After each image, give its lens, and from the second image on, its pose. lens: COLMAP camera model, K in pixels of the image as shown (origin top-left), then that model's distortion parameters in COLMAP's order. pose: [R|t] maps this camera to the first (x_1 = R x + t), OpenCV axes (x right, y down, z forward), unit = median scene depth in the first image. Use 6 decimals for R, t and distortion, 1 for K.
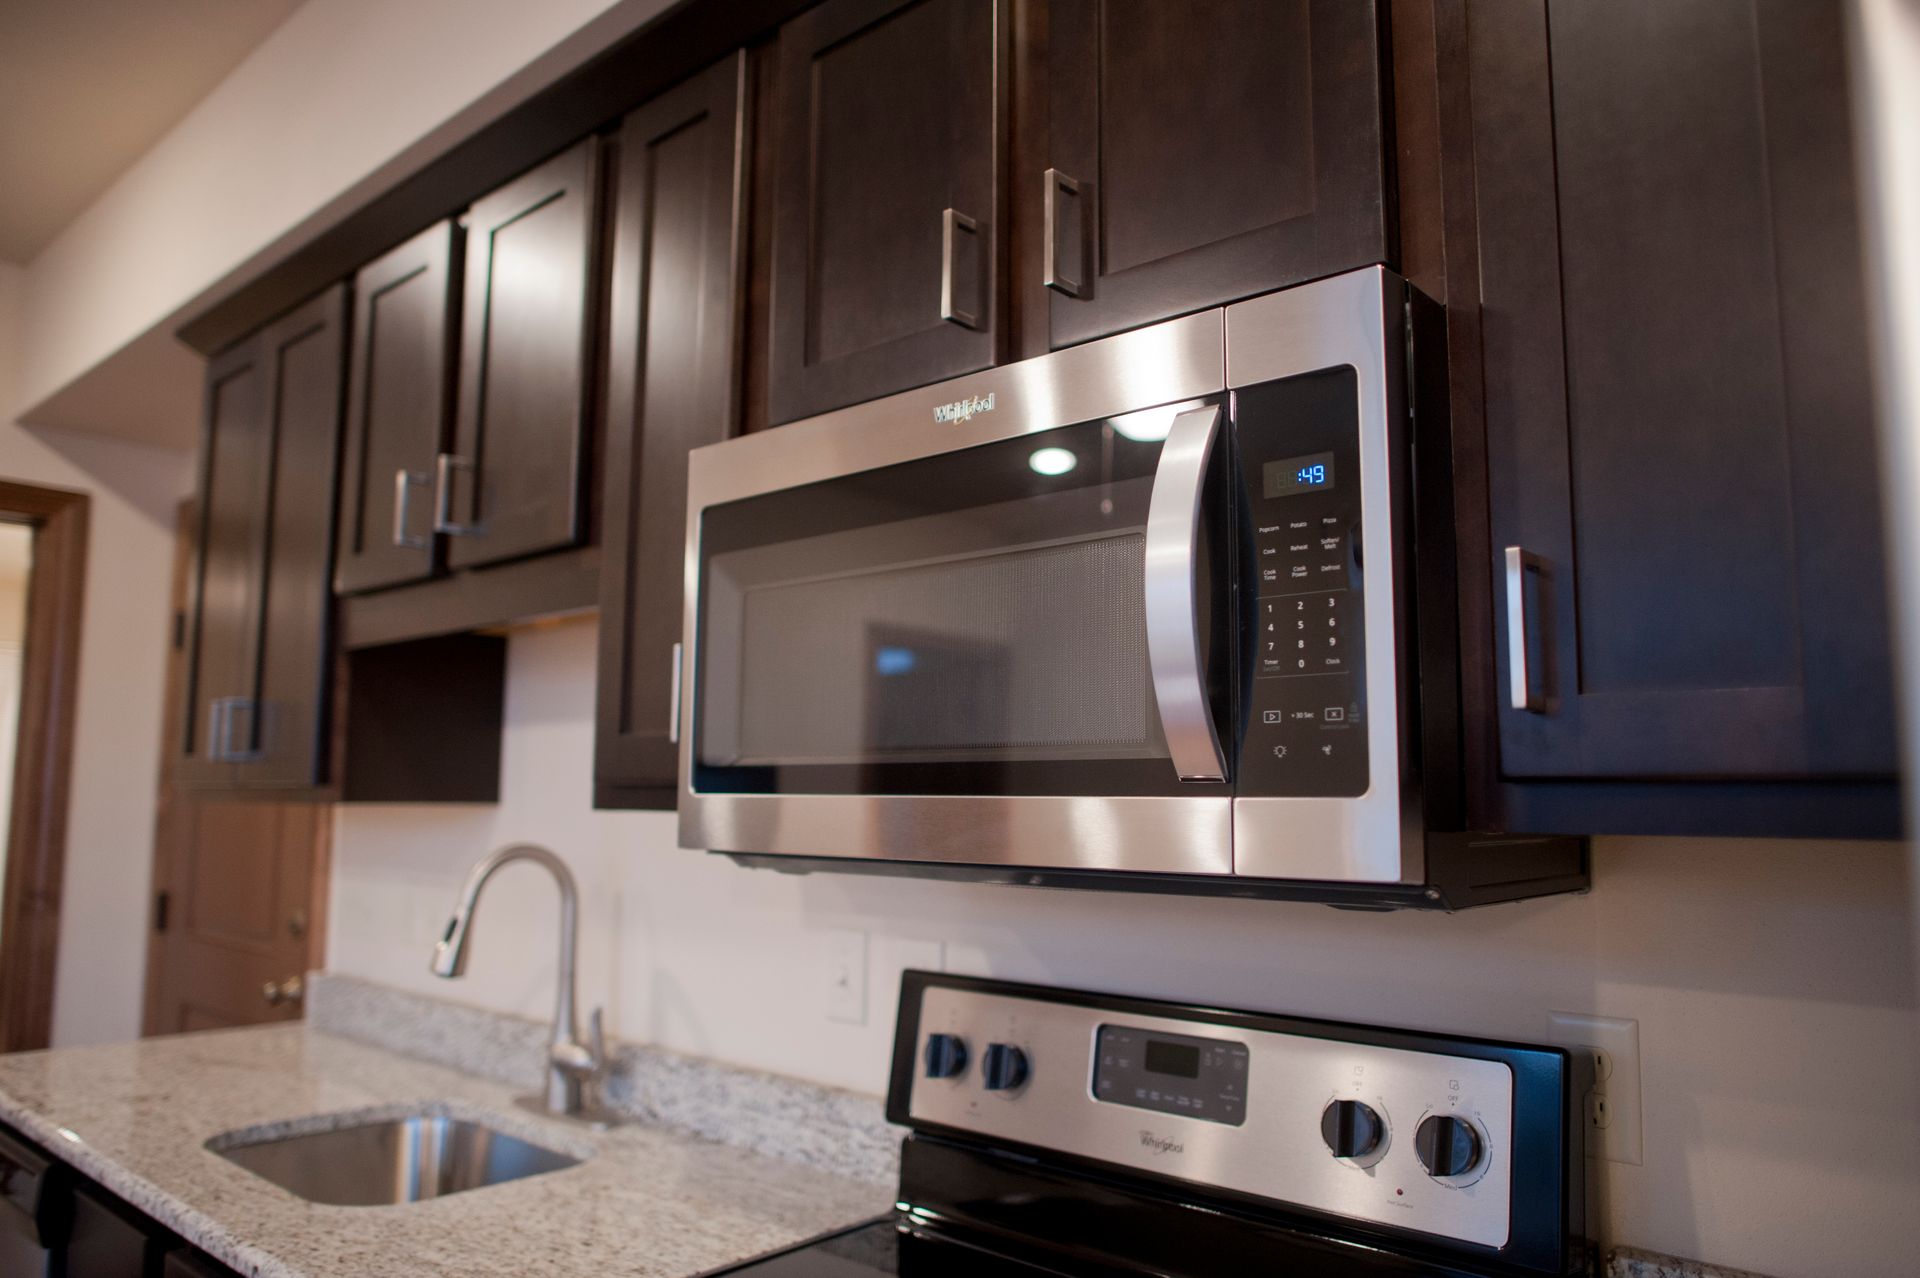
lens RADIAL K [[1288.0, 0, 961.6], [0, 1288.0, 689.0], [0, 0, 1]] dist [-0.040988, 0.000013]
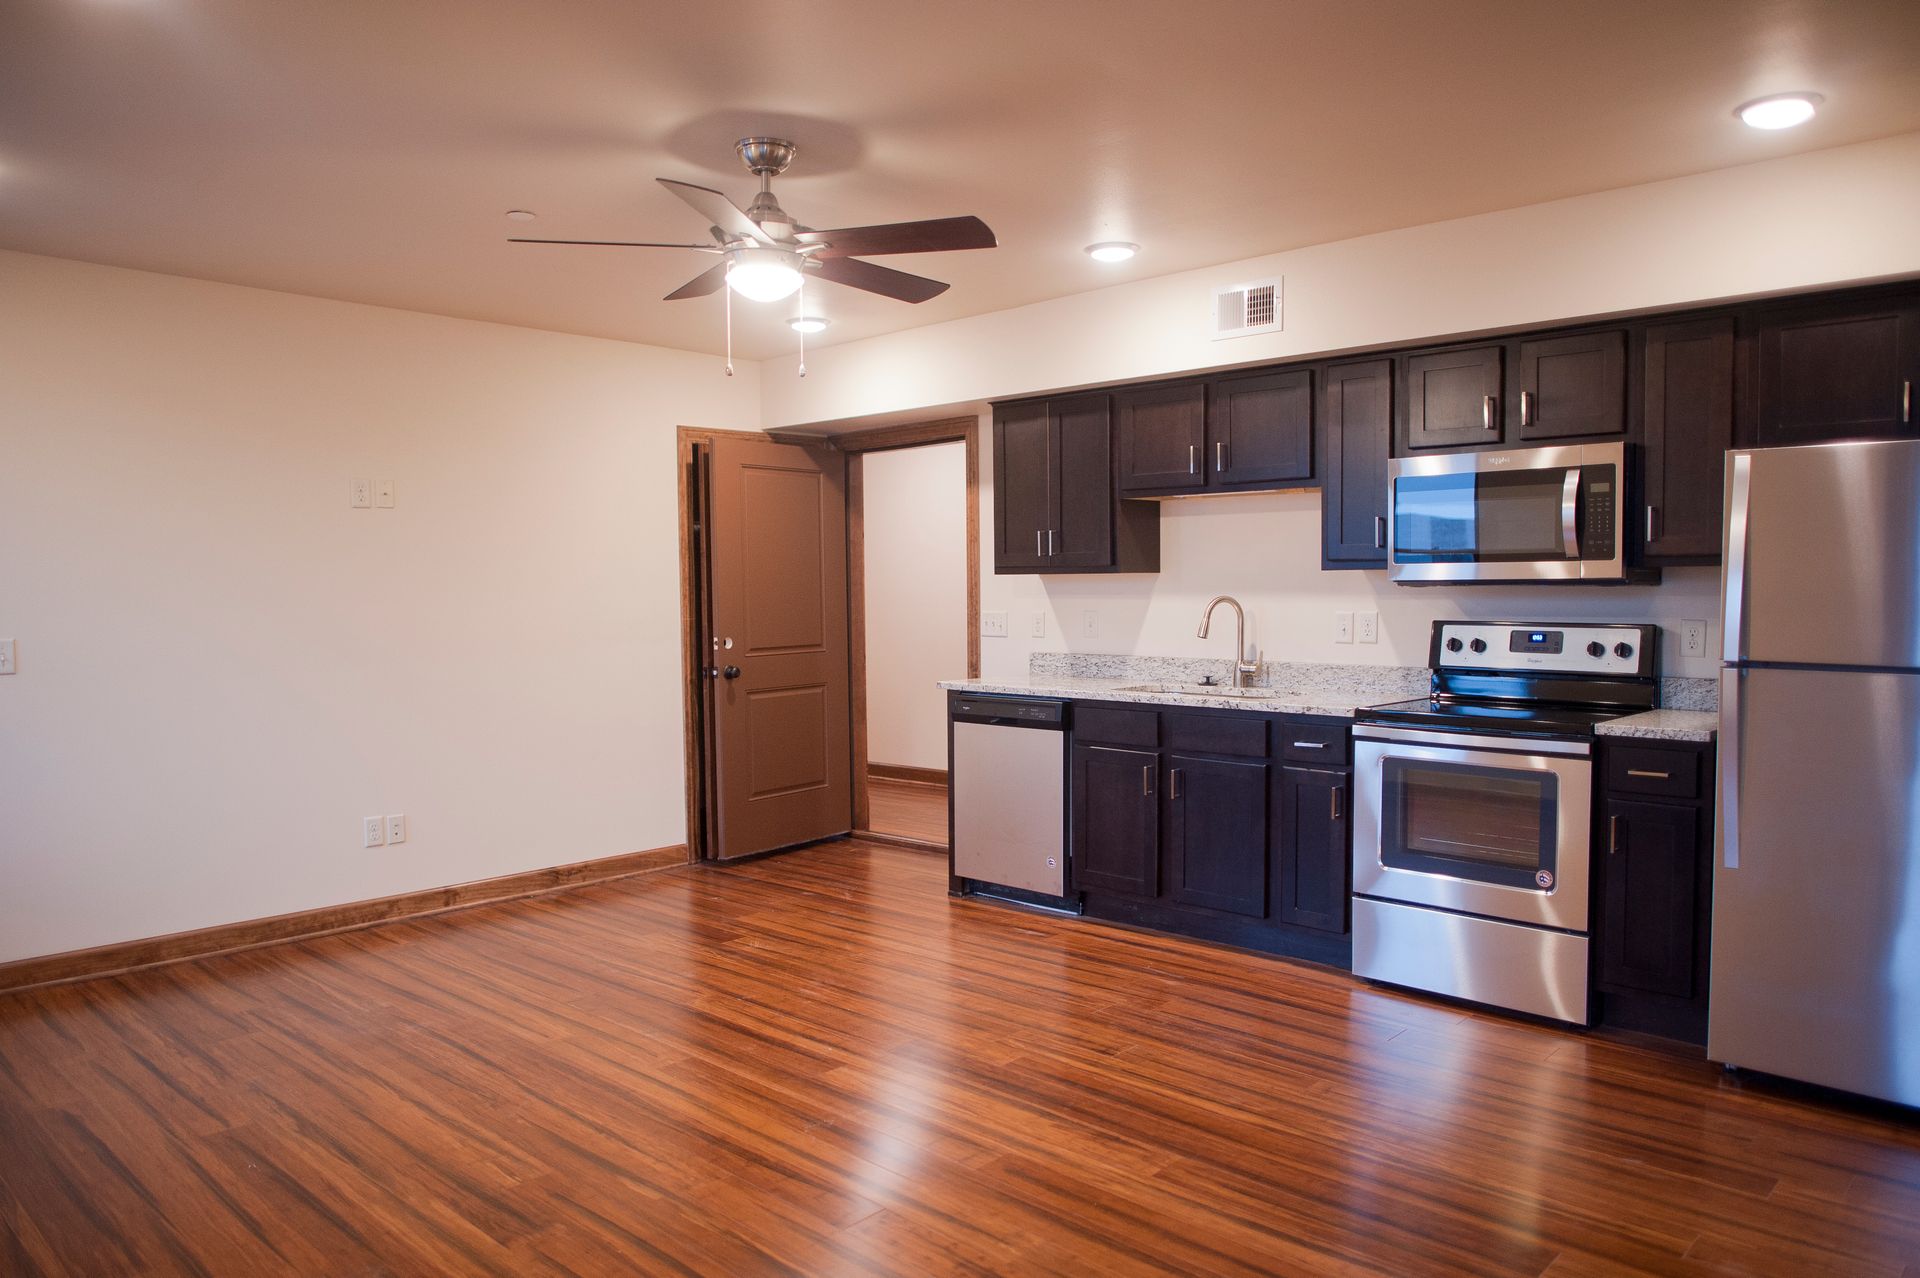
lens RADIAL K [[1306.8, 0, 960.0], [0, 1306.8, 639.0], [0, 0, 1]] dist [-0.000770, 0.000766]
pose [[0.998837, -0.007180, -0.047675, -1.455011], [0.013057, 0.992178, 0.124143, -0.198956], [0.046411, -0.124621, 0.991118, -3.055254]]
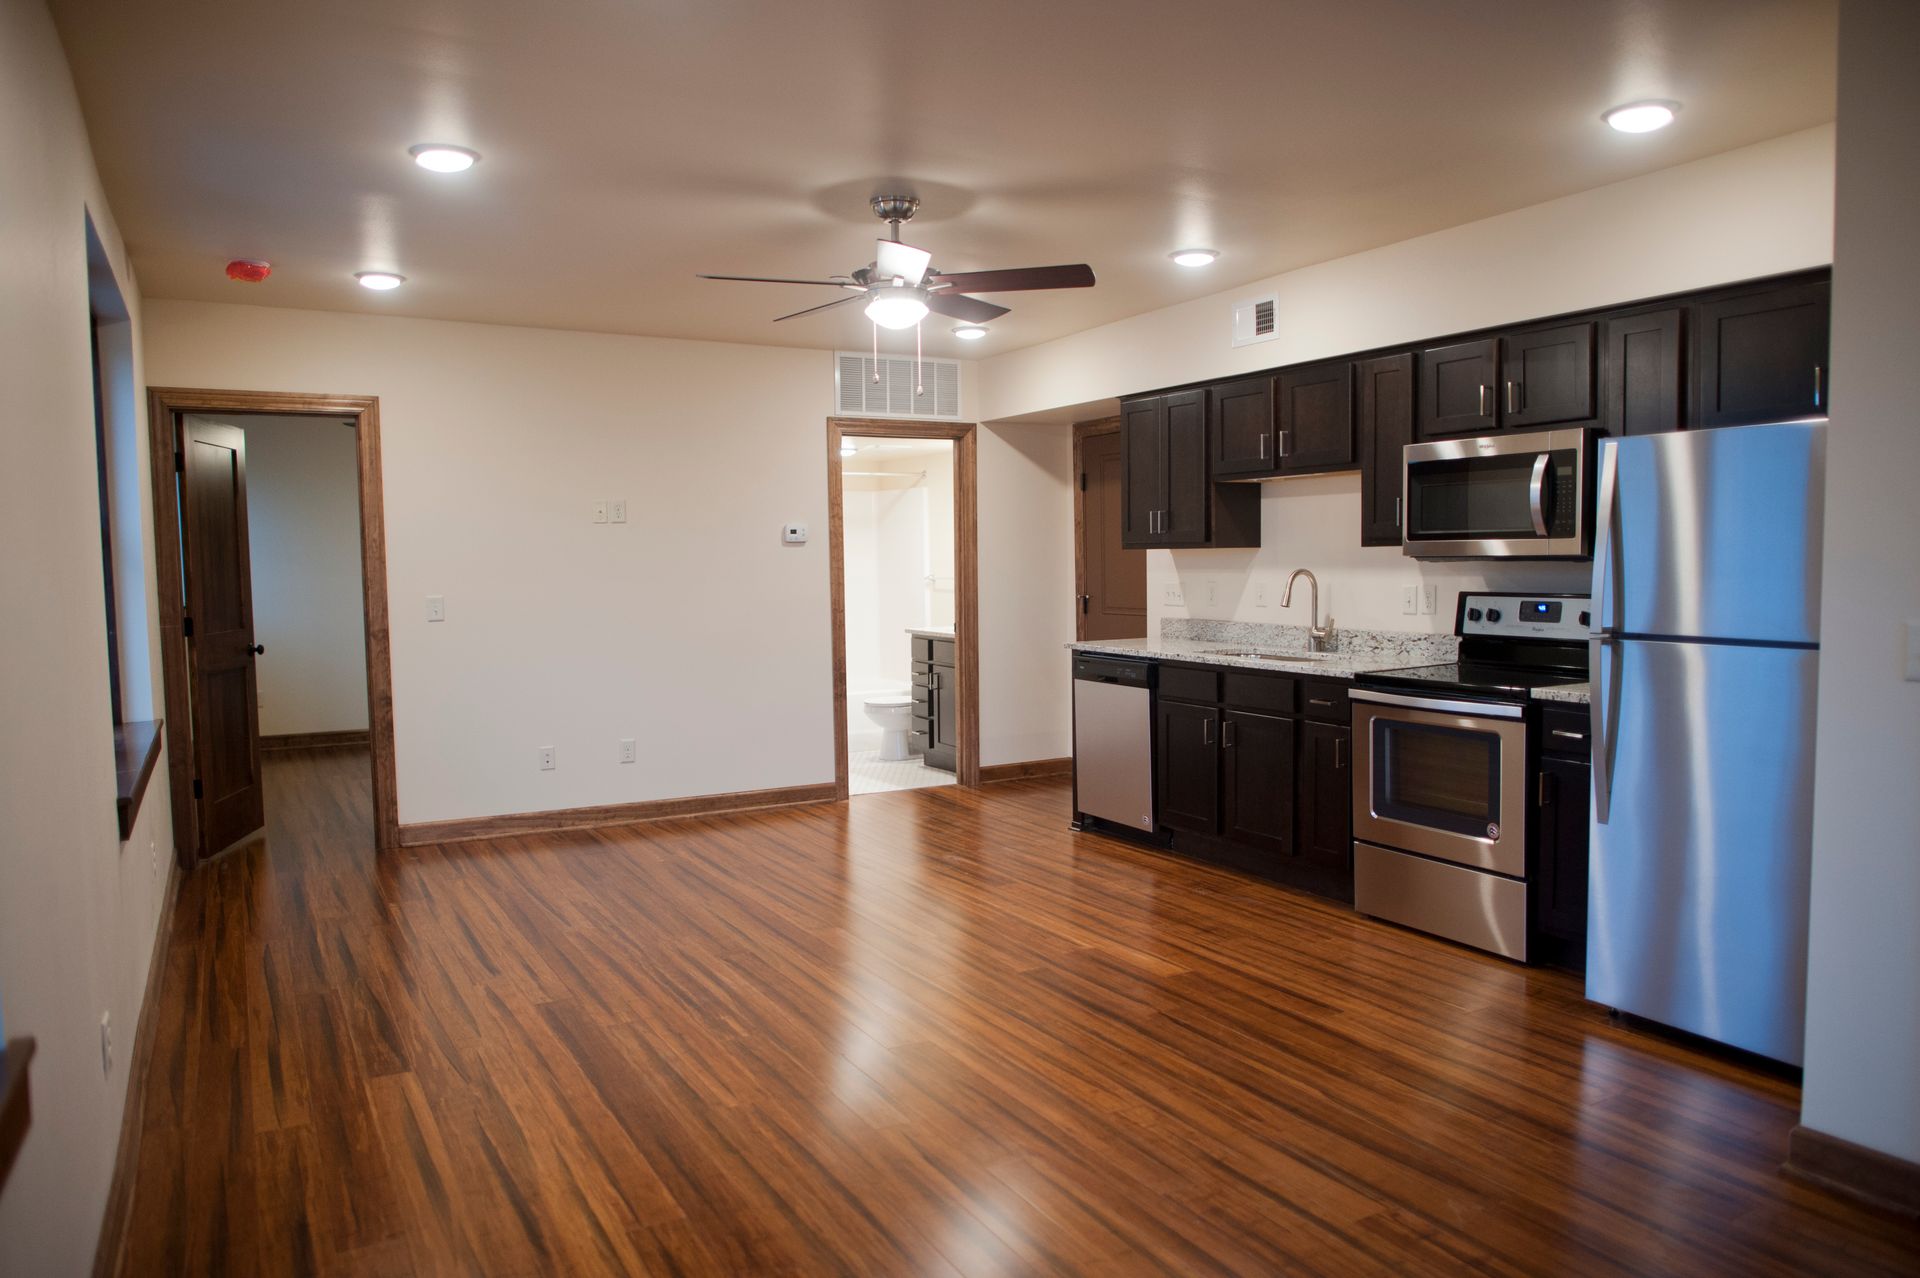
lens RADIAL K [[1272.8, 0, 960.0], [0, 1272.8, 639.0], [0, 0, 1]] dist [-0.002903, -0.001129]
pose [[0.942741, -0.000224, -0.333526, -0.235567], [0.052410, 0.987676, 0.147478, -0.306827], [0.329382, -0.156514, 0.931134, -3.573992]]
